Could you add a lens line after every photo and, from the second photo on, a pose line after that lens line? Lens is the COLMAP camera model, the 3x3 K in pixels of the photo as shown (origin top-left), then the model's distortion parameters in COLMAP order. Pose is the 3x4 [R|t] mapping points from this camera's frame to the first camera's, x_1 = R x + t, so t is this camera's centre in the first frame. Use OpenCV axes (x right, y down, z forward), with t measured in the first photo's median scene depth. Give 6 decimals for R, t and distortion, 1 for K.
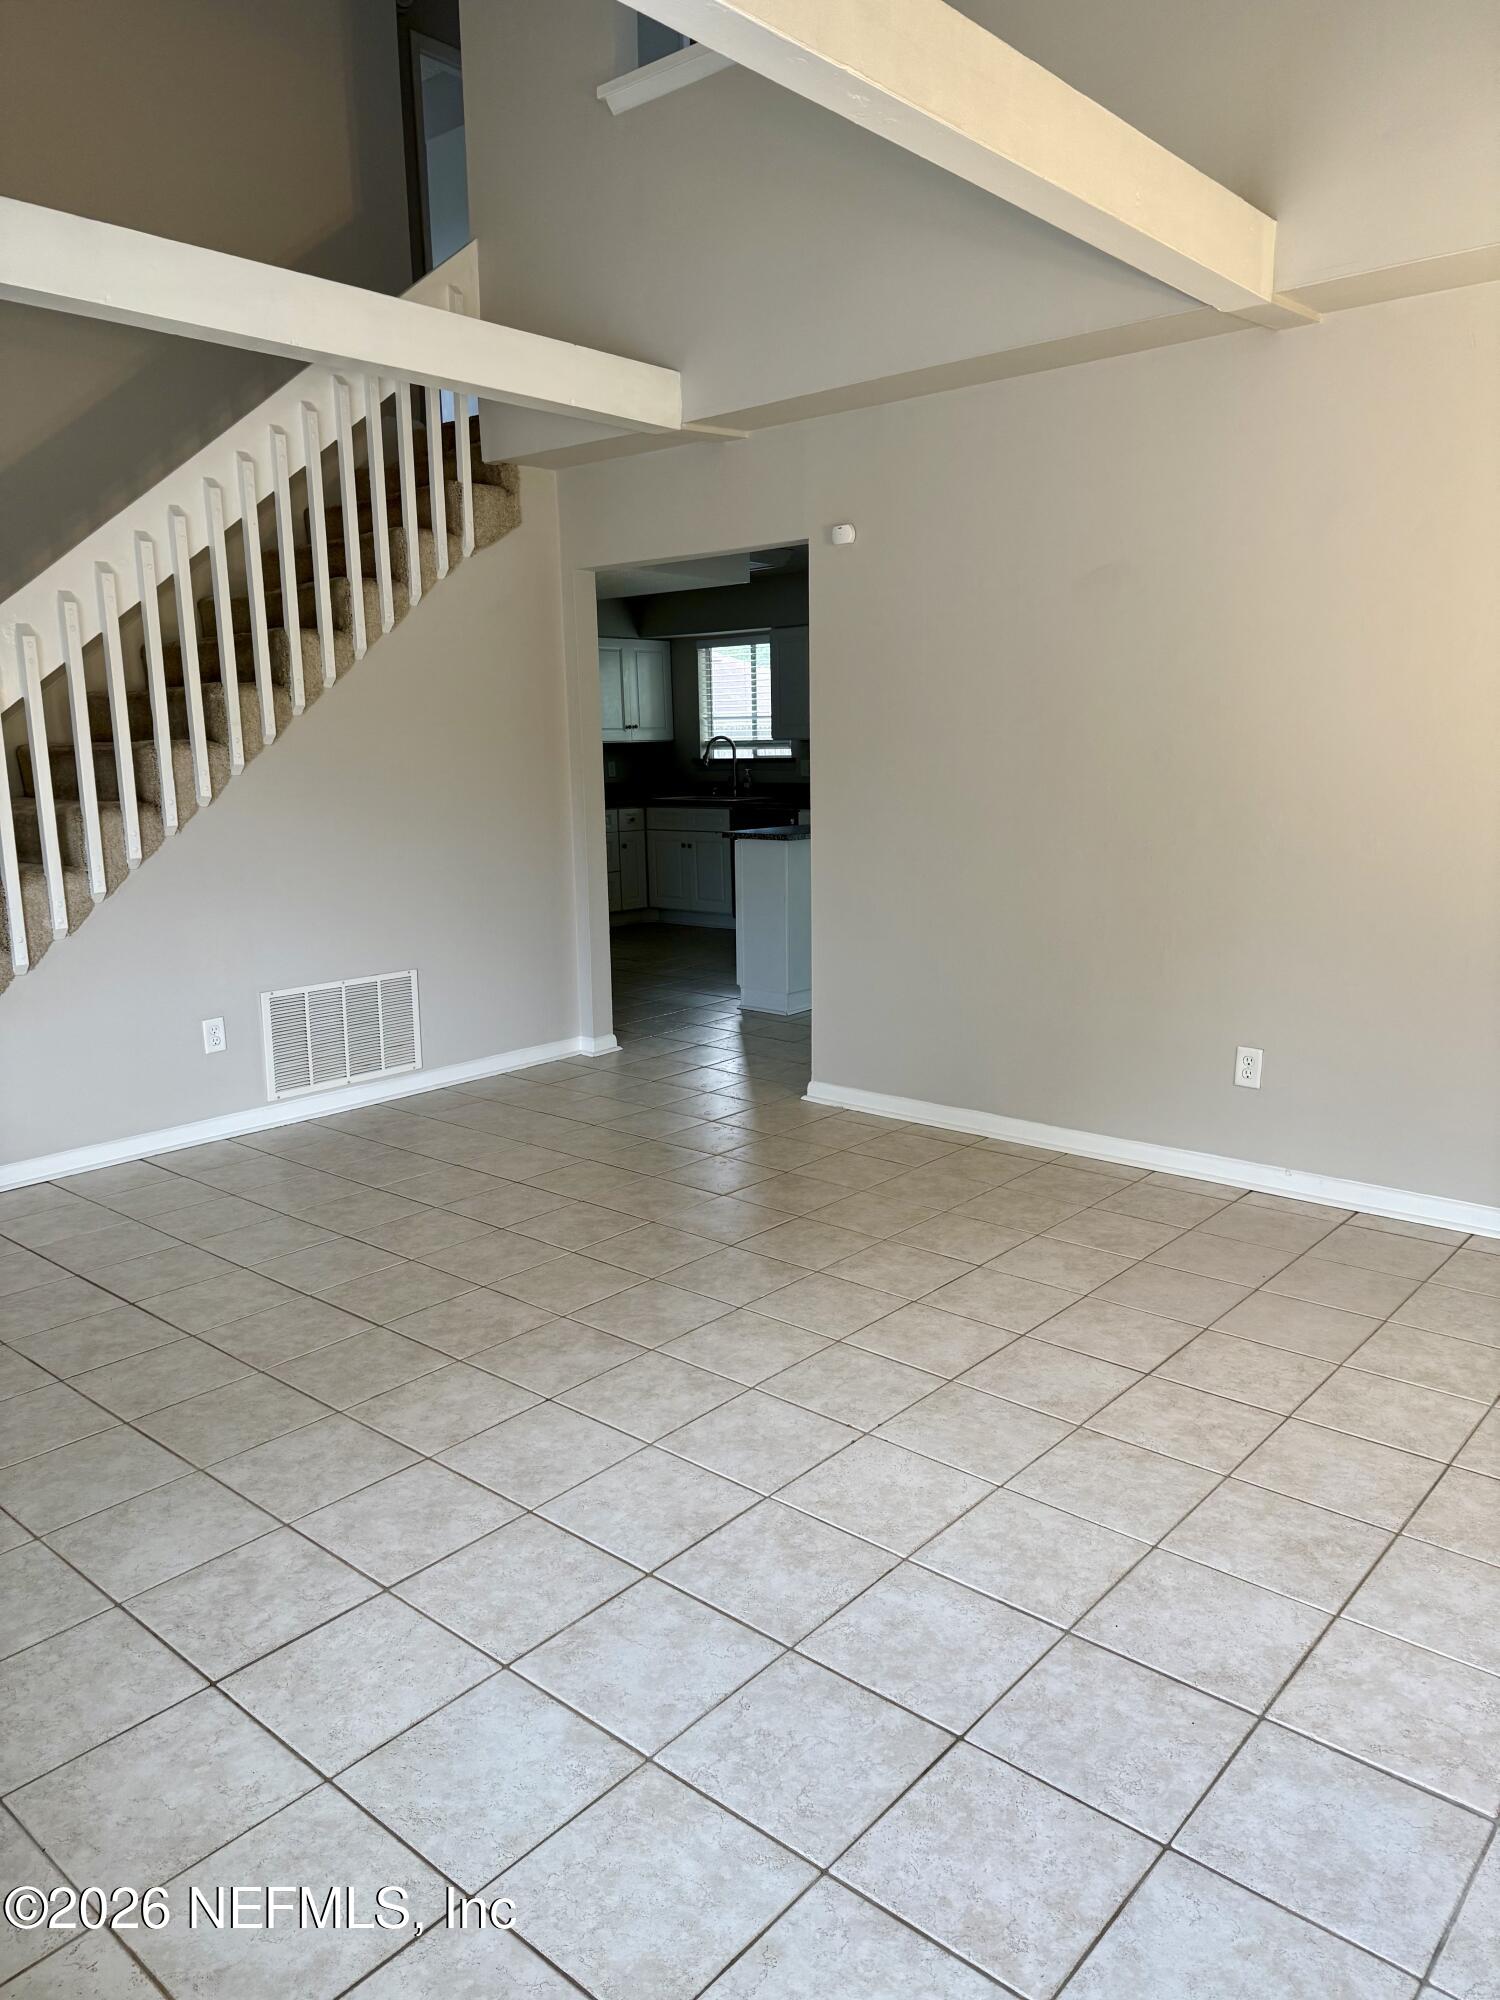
lens RADIAL K [[1411.9, 0, 750.0], [0, 1411.9, 1000.0], [0, 0, 1]] dist [0.000608, -0.000442]
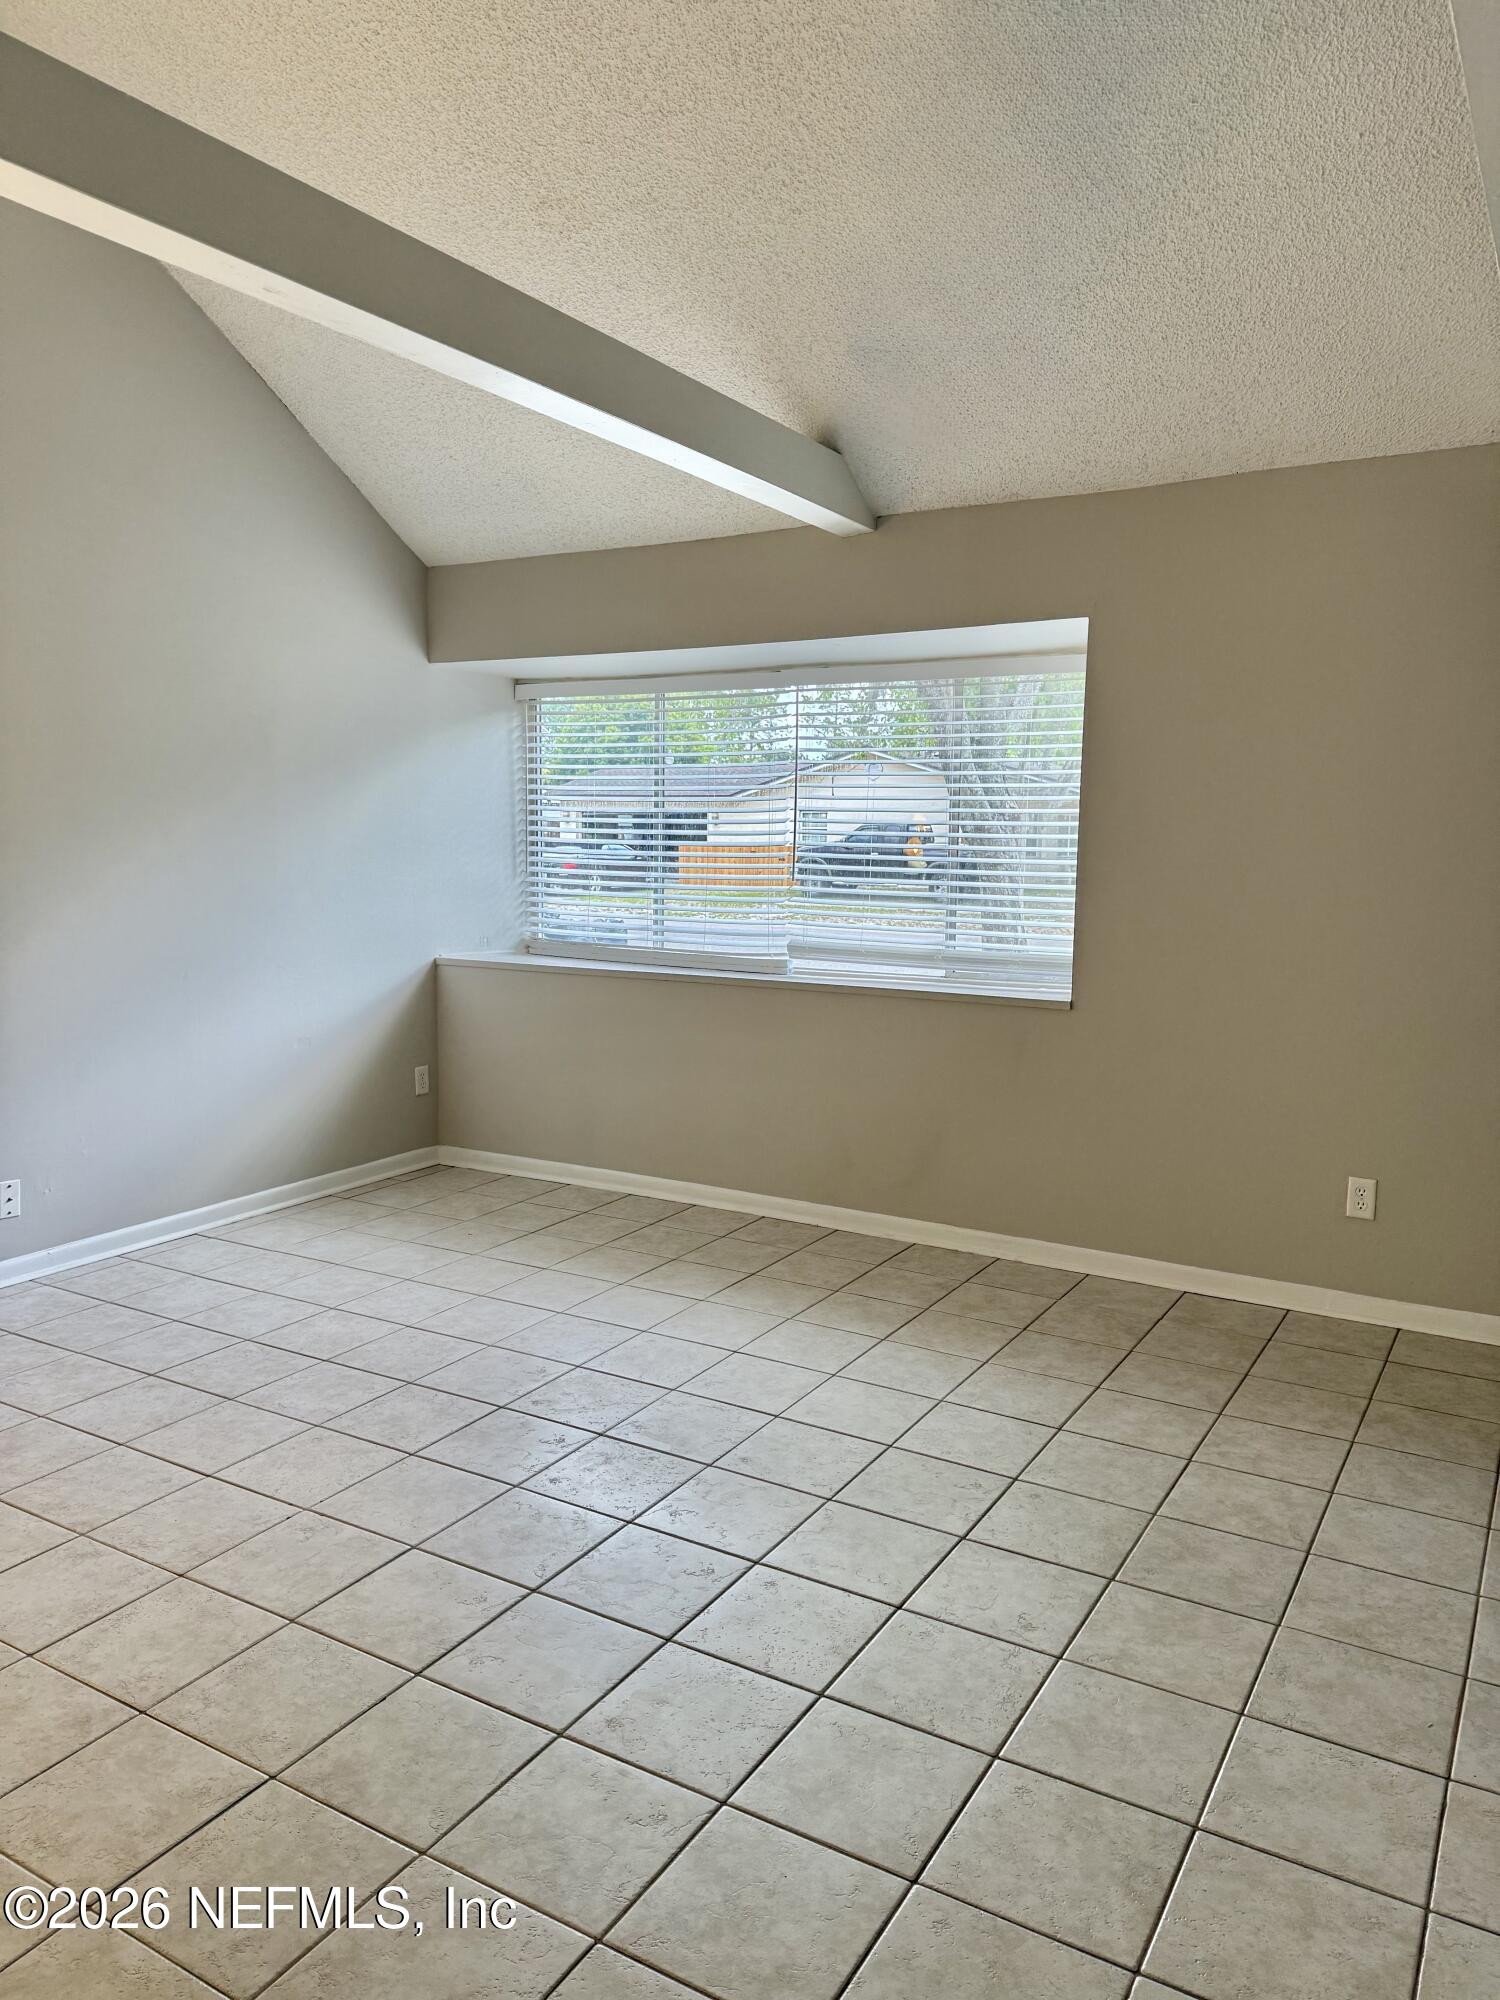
lens RADIAL K [[1411.9, 0, 750.0], [0, 1411.9, 1000.0], [0, 0, 1]] dist [0.000608, -0.000442]
pose [[-0.984157, 0.030202, -0.174707, -0.081683], [-0.024677, 0.952459, 0.303665, -0.444642], [0.175573, 0.303166, -0.936624, 2.261498]]
